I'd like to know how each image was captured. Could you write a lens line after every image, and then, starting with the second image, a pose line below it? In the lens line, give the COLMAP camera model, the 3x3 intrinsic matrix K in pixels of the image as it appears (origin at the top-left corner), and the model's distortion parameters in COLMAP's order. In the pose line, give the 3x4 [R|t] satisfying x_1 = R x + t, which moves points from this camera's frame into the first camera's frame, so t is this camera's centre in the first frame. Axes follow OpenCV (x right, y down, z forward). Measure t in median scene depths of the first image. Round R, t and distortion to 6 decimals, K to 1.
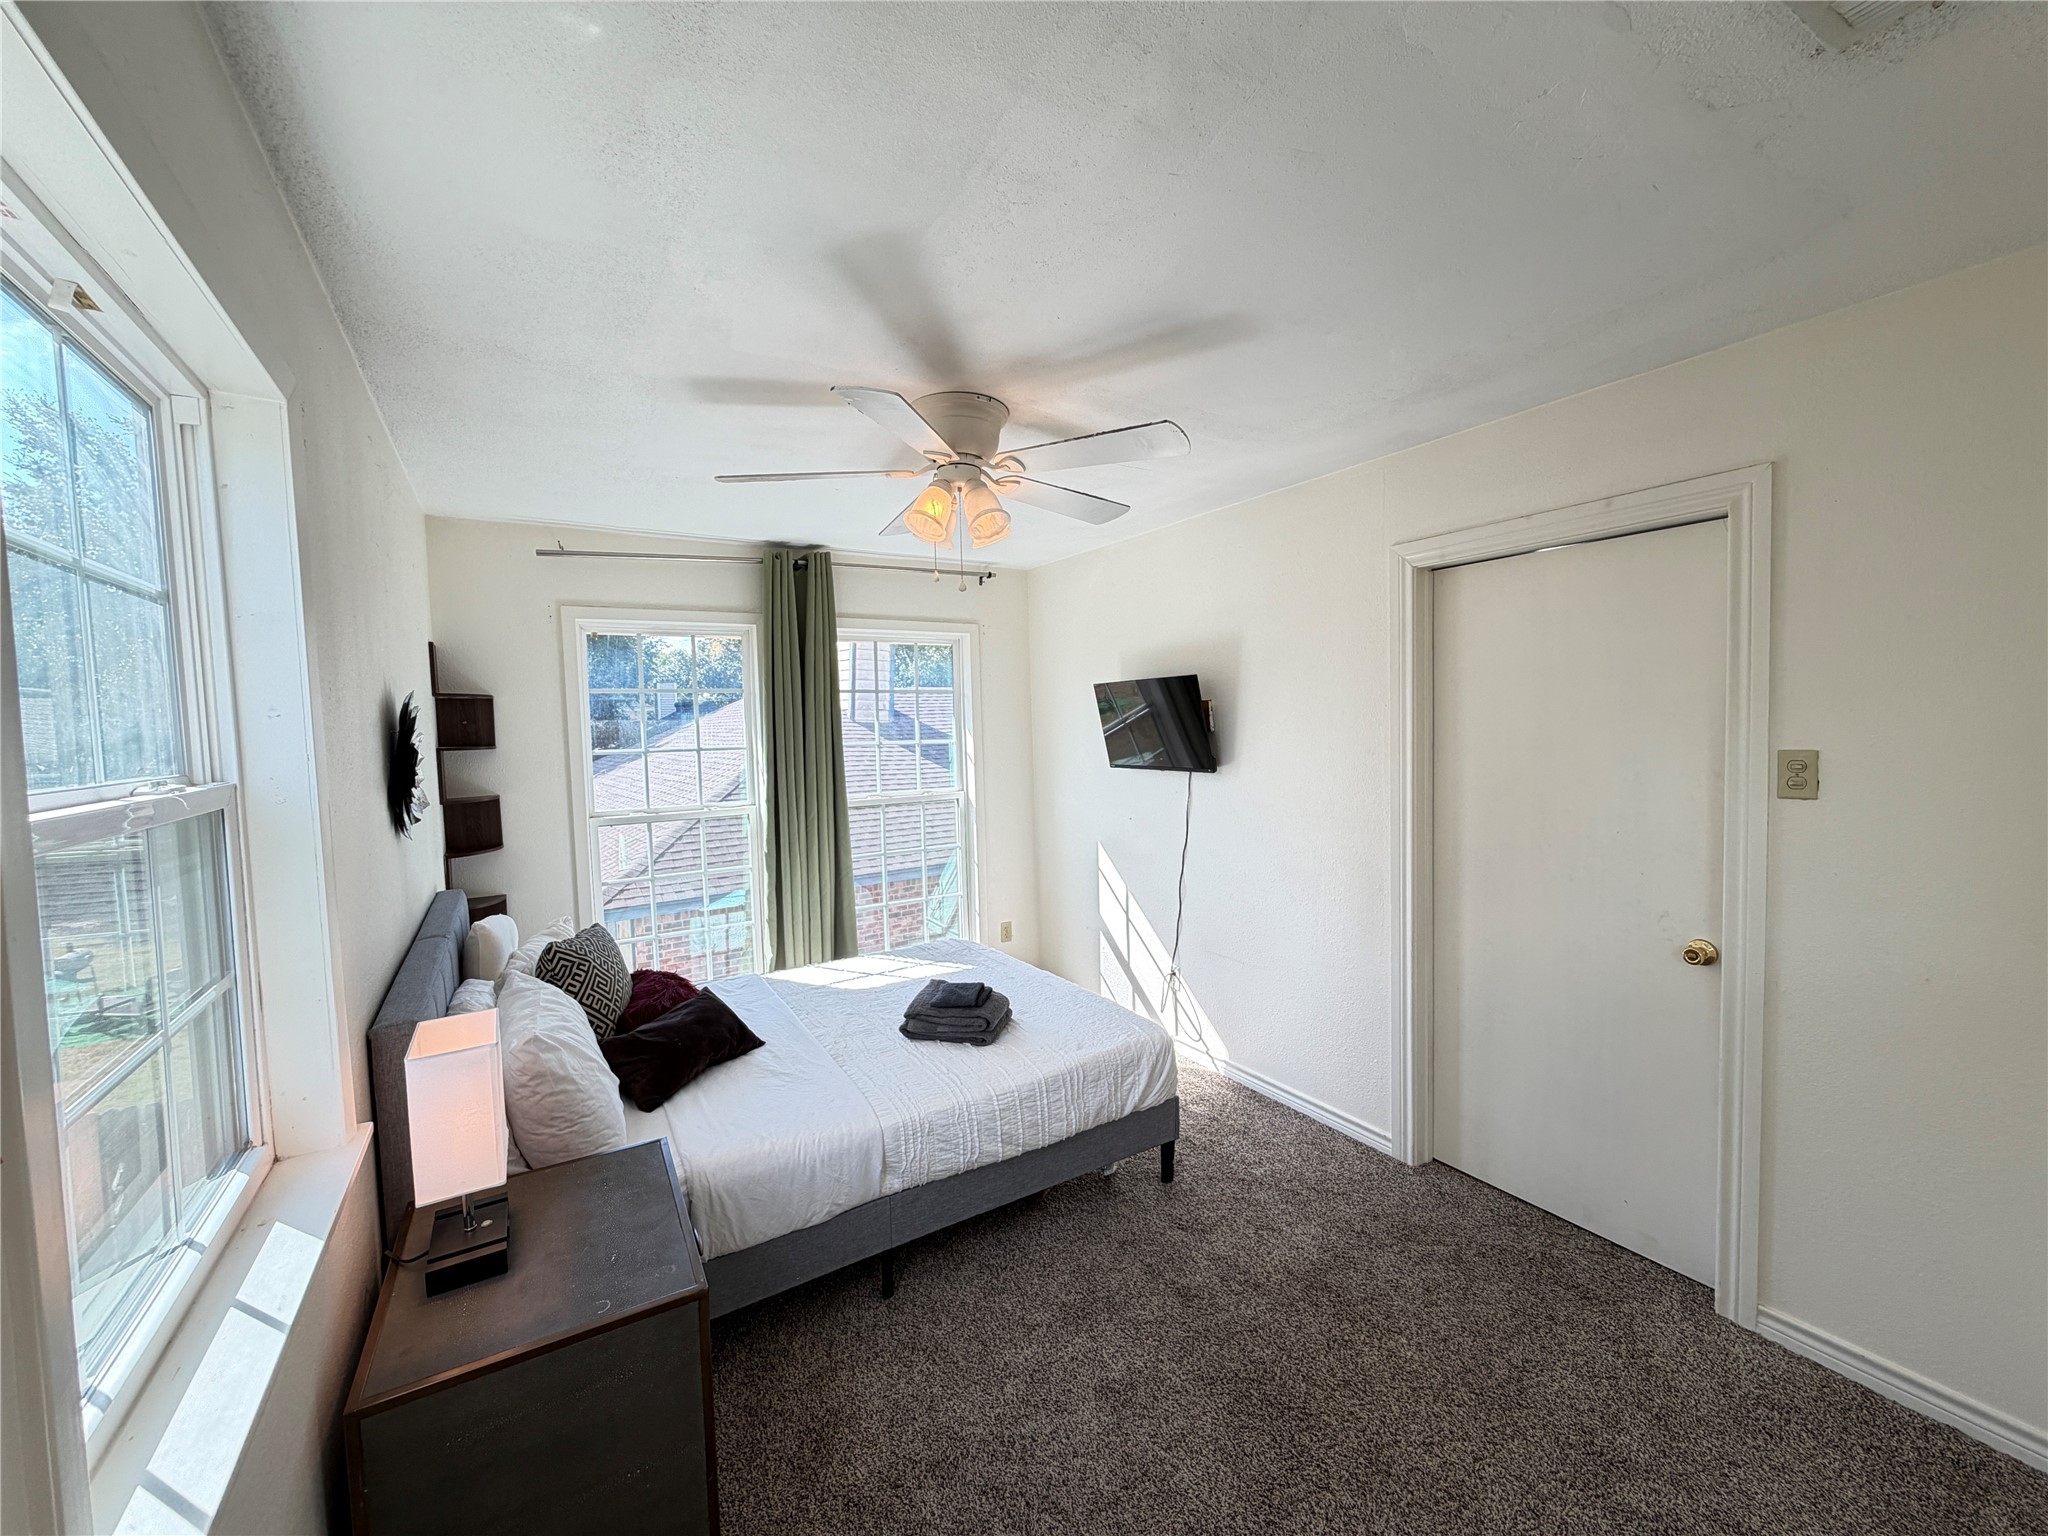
lens RADIAL K [[813.0, 0, 1024.0], [0, 813.0, 770.2], [0, 0, 1]] dist [0.012131, -0.000138]
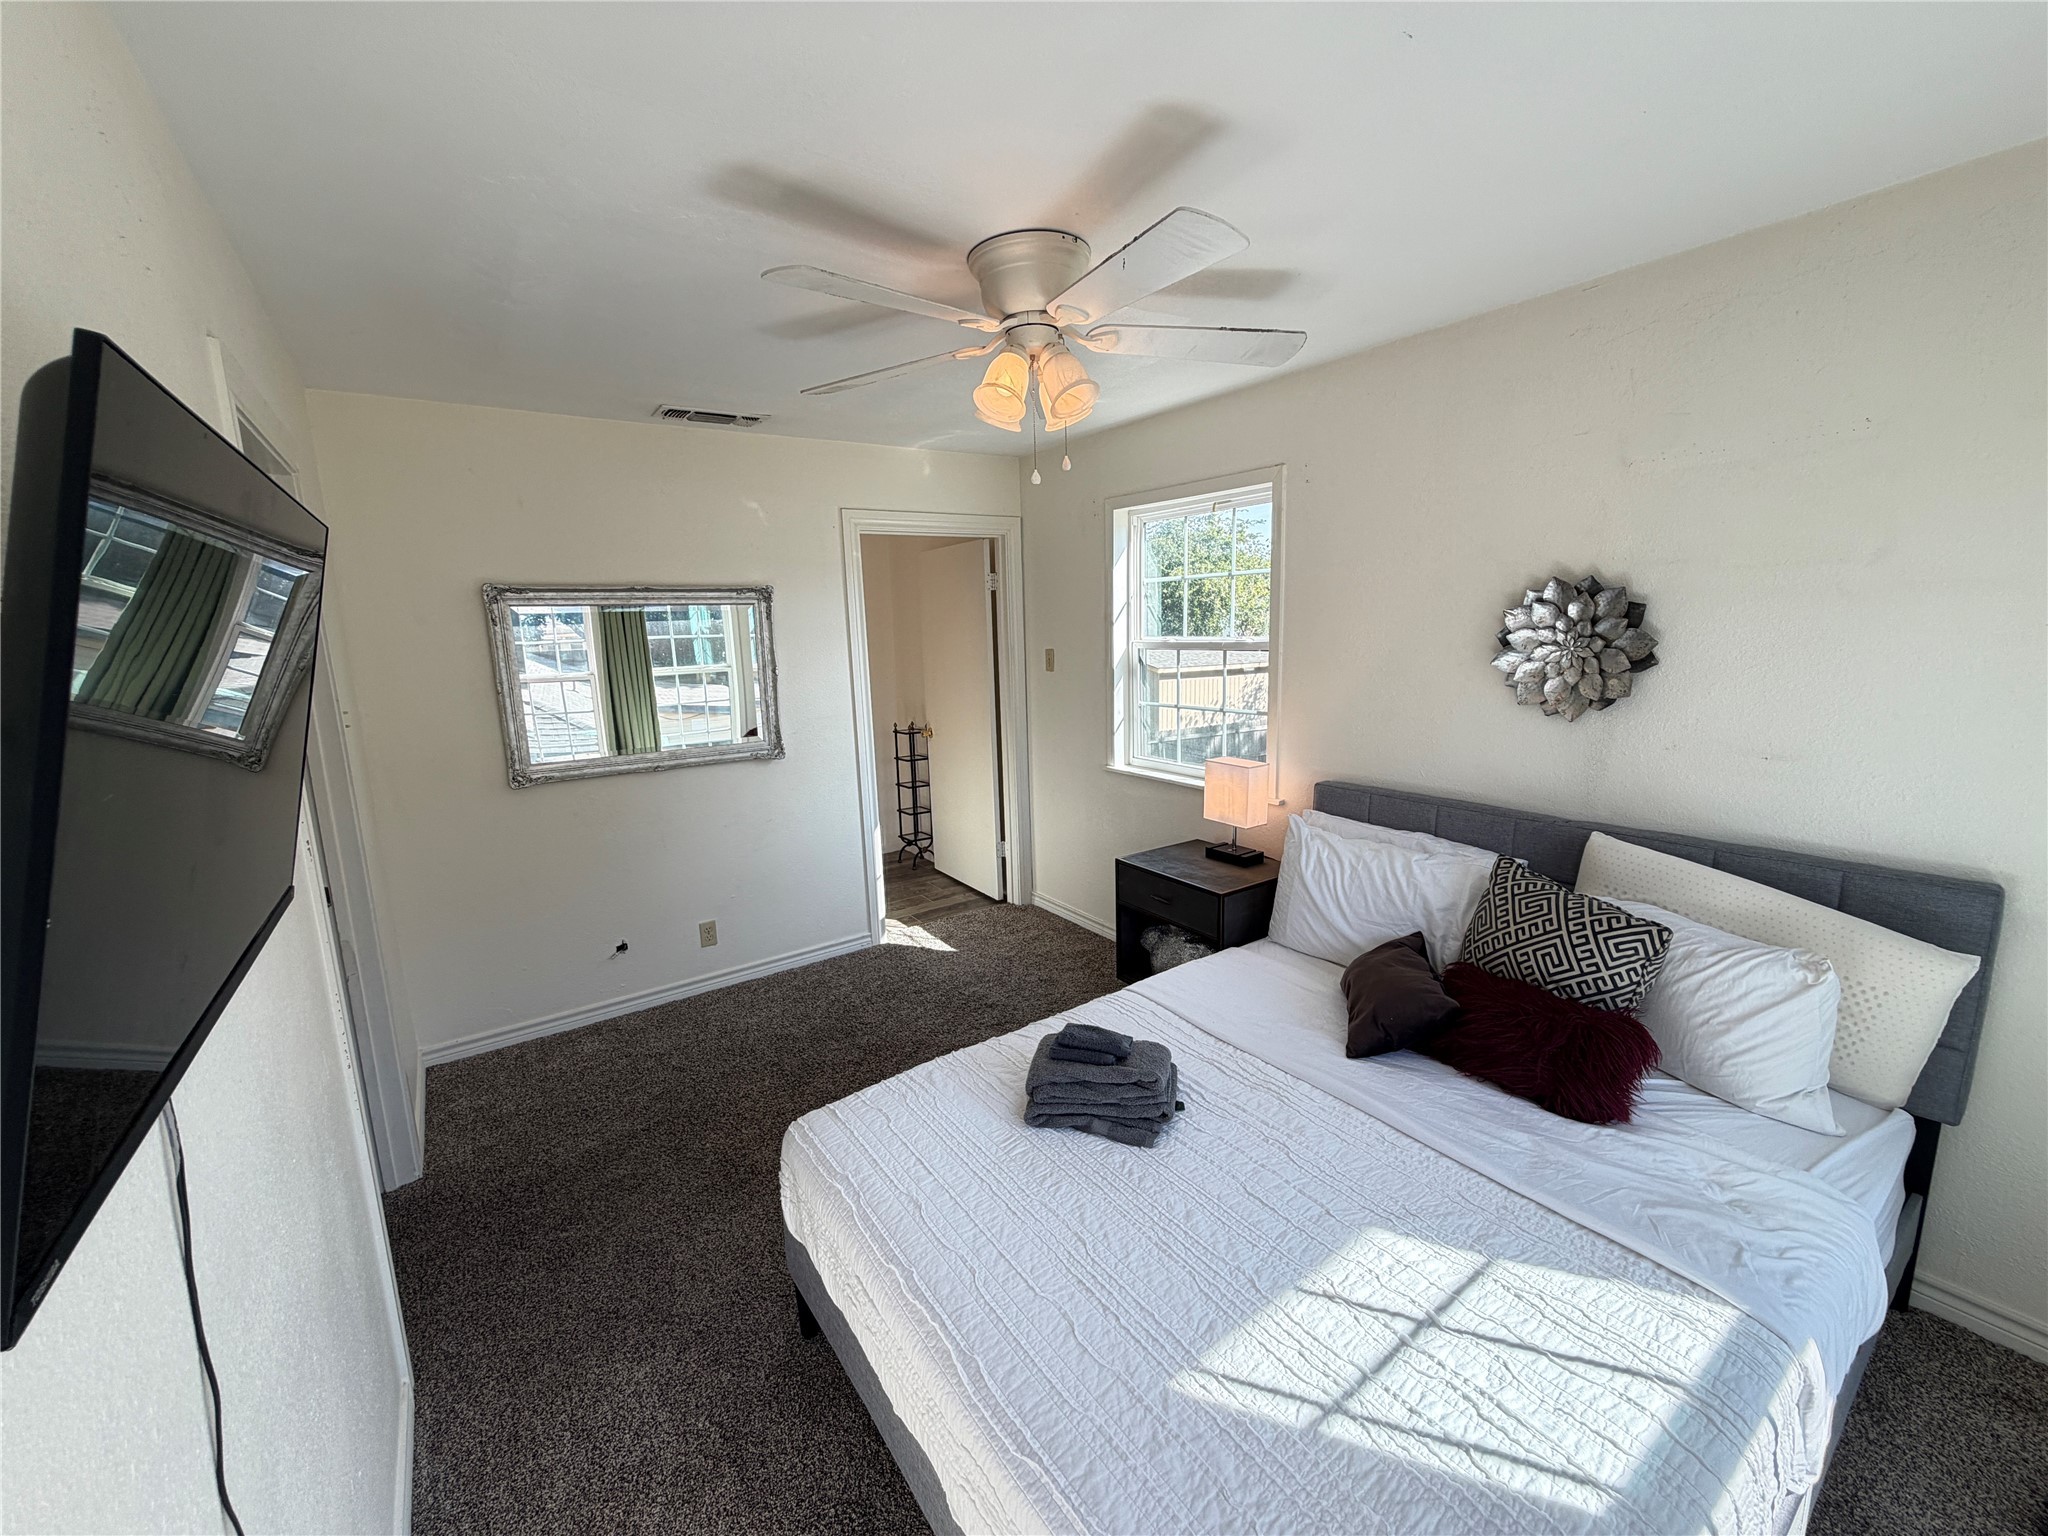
lens RADIAL K [[813.0, 0, 1027.2], [0, 813.0, 767.2], [0, 0, 1]] dist [0.012131, -0.000138]
pose [[-0.996682, 0.057422, -0.057679, 0.001088], [0.042759, 0.972434, 0.229224, -0.083470], [0.069252, 0.225997, -0.971663, 1.289230]]
